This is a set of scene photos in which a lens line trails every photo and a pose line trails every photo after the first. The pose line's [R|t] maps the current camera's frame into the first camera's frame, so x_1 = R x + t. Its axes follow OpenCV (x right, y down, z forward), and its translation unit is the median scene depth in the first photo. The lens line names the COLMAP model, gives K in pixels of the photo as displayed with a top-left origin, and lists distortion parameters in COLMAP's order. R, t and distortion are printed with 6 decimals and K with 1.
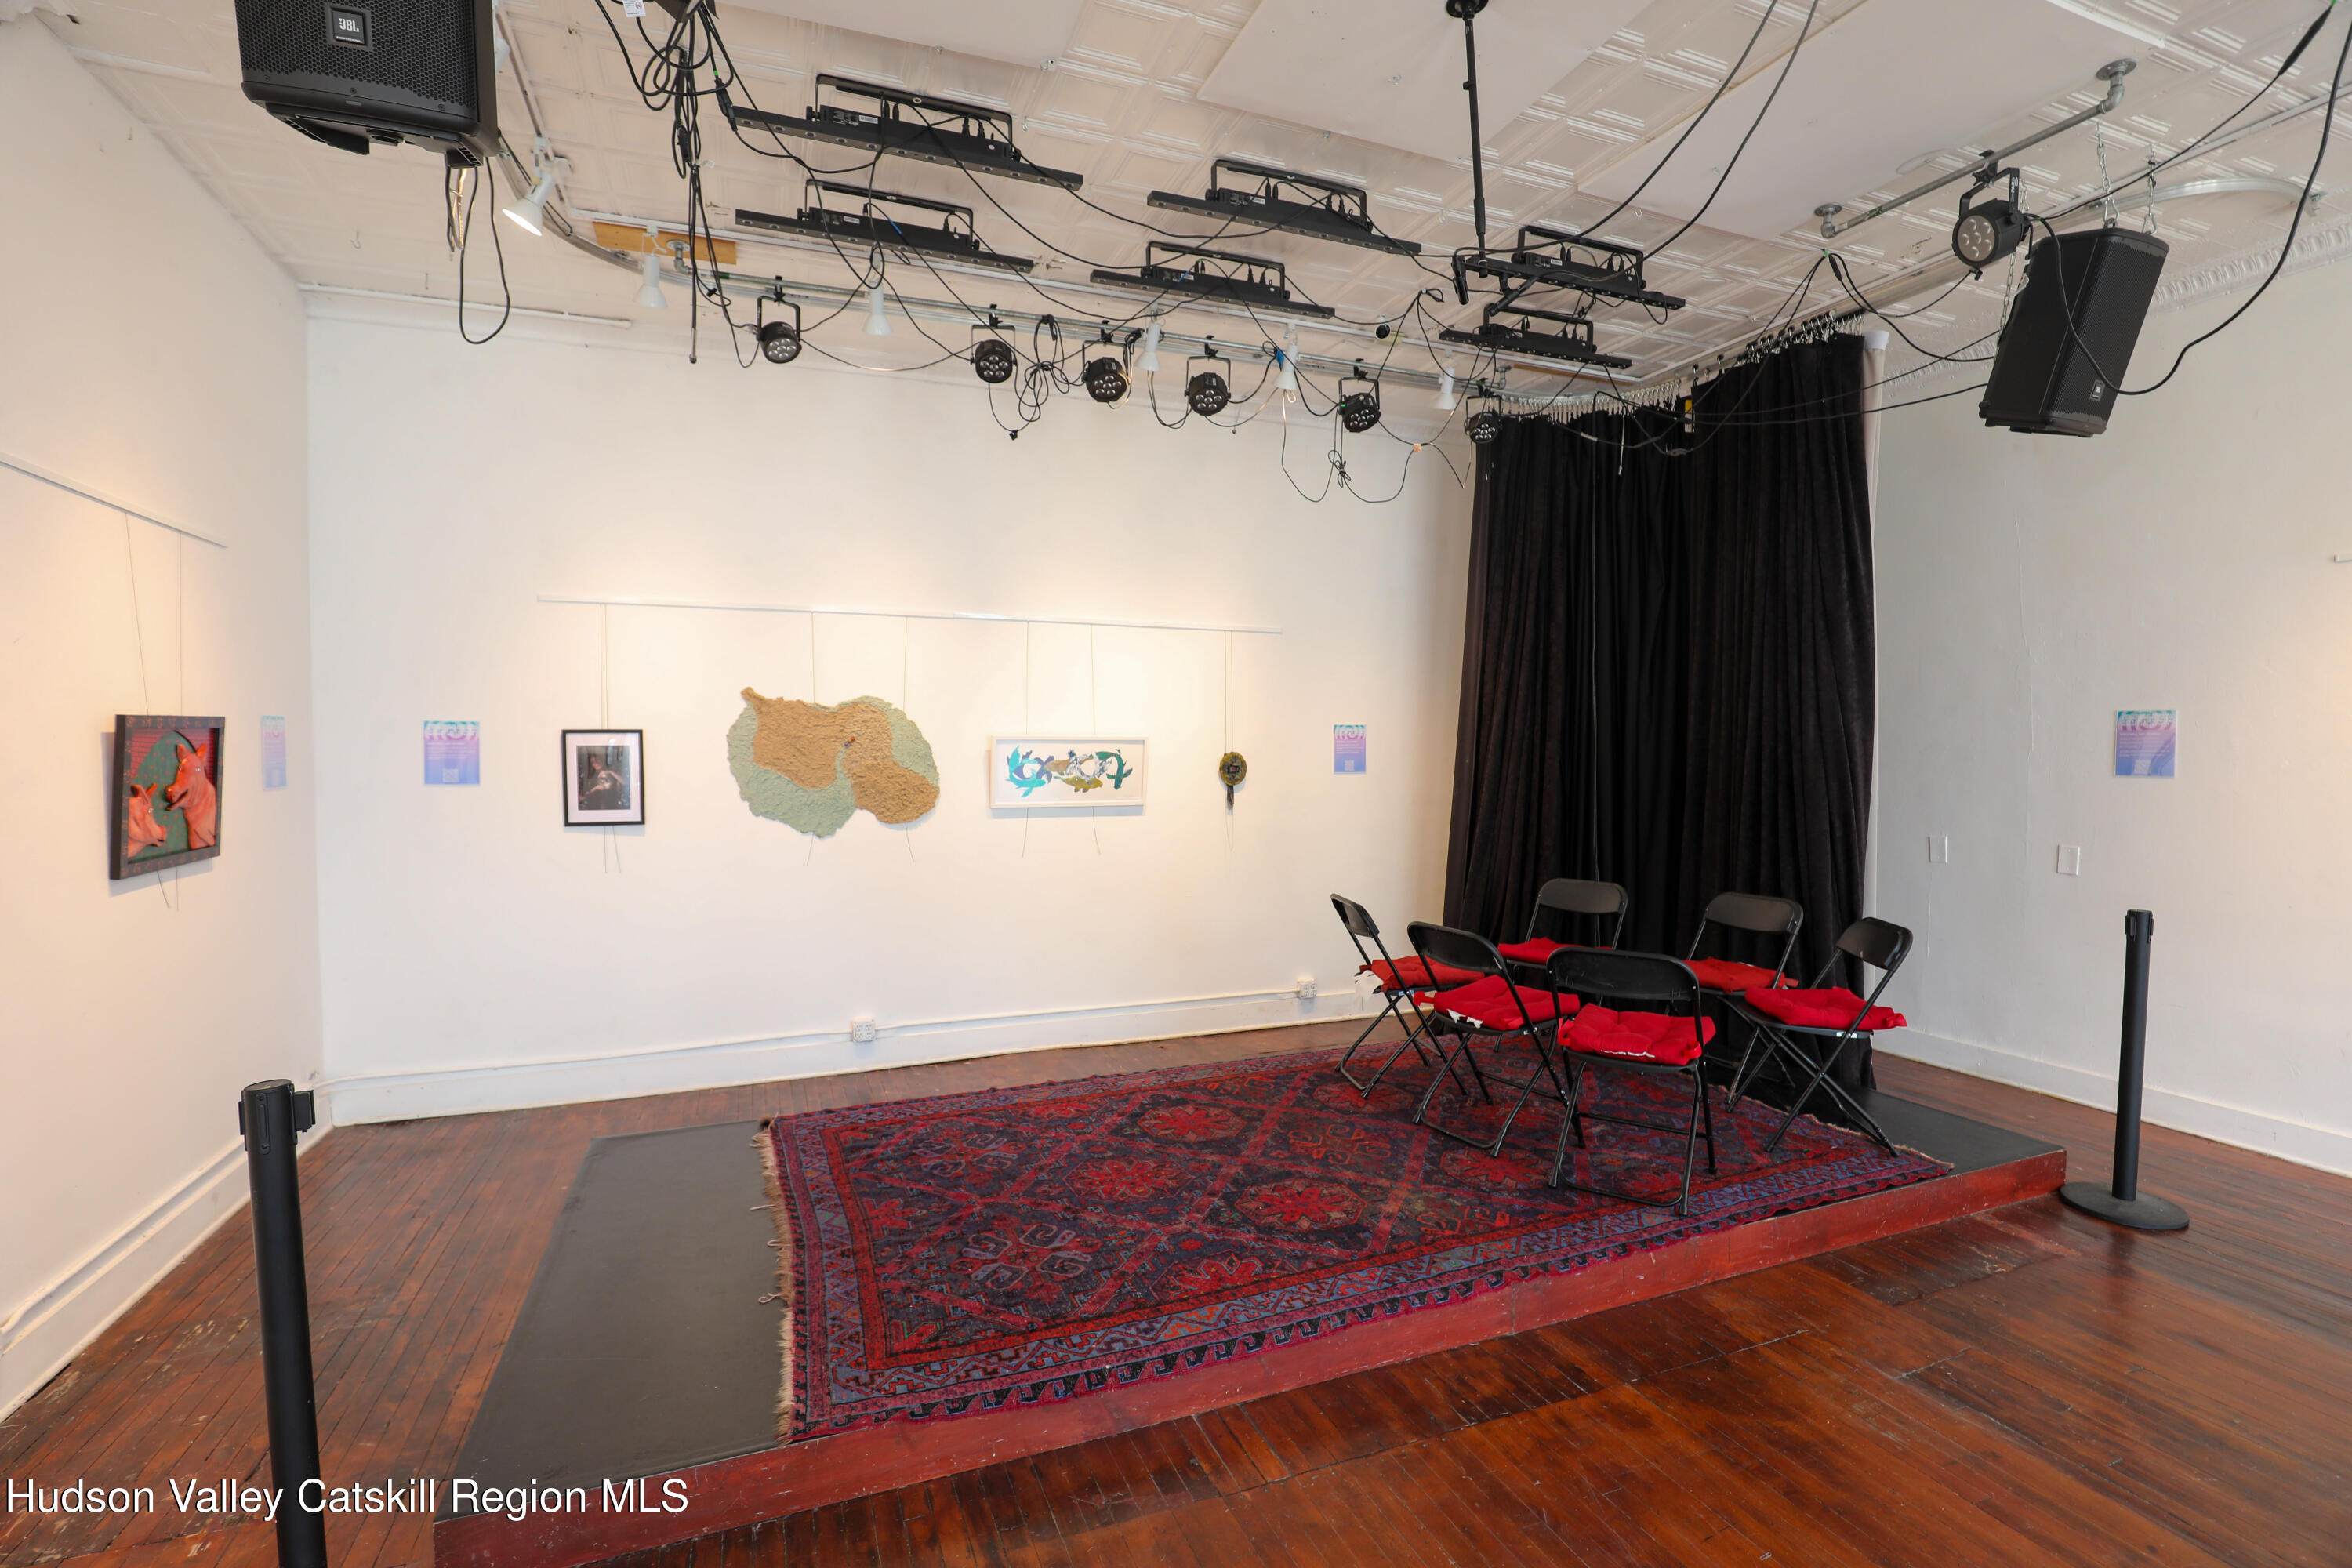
lens RADIAL K [[1071.3, 0, 1168.6], [0, 1071.3, 792.4], [0, 0, 1]] dist [-0.037627, 0.007508]
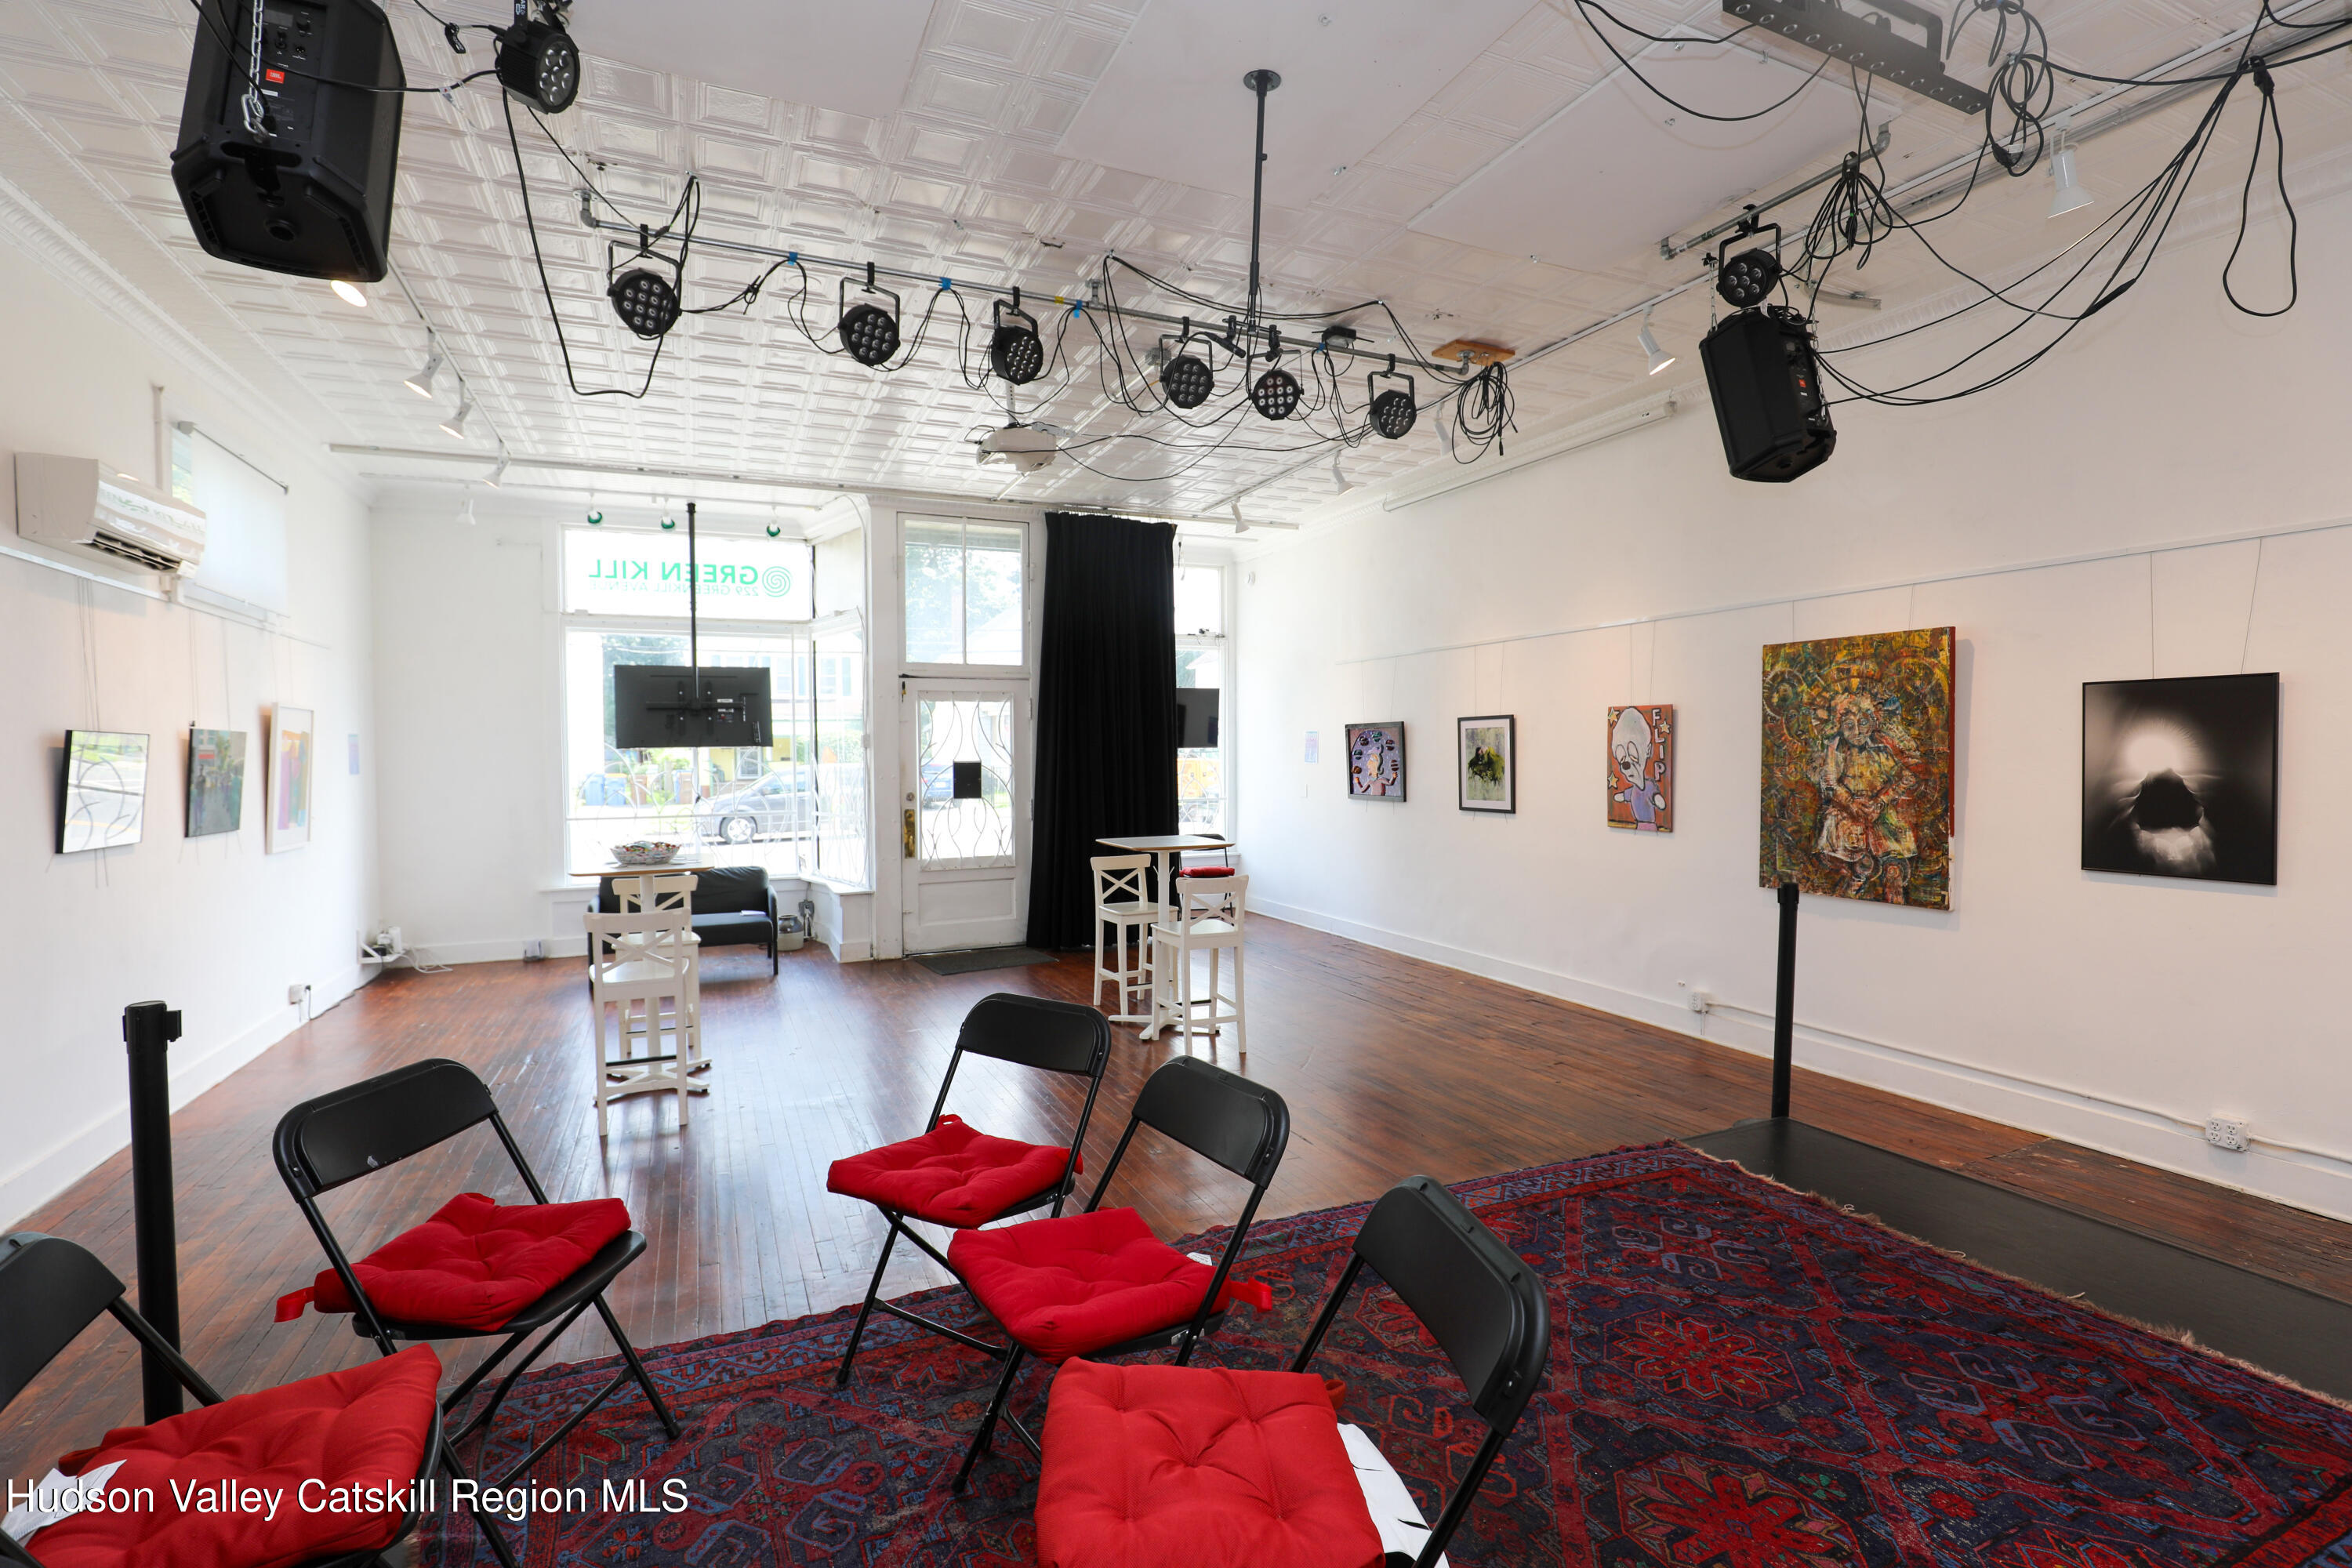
lens RADIAL K [[1071.3, 0, 1168.6], [0, 1071.3, 792.4], [0, 0, 1]] dist [-0.037627, 0.007508]
pose [[-0.998998, 0.008289, -0.043978, 0.242617], [0.004952, 0.997138, 0.075439, -0.043472], [0.044477, 0.075146, -0.996180, 1.193632]]
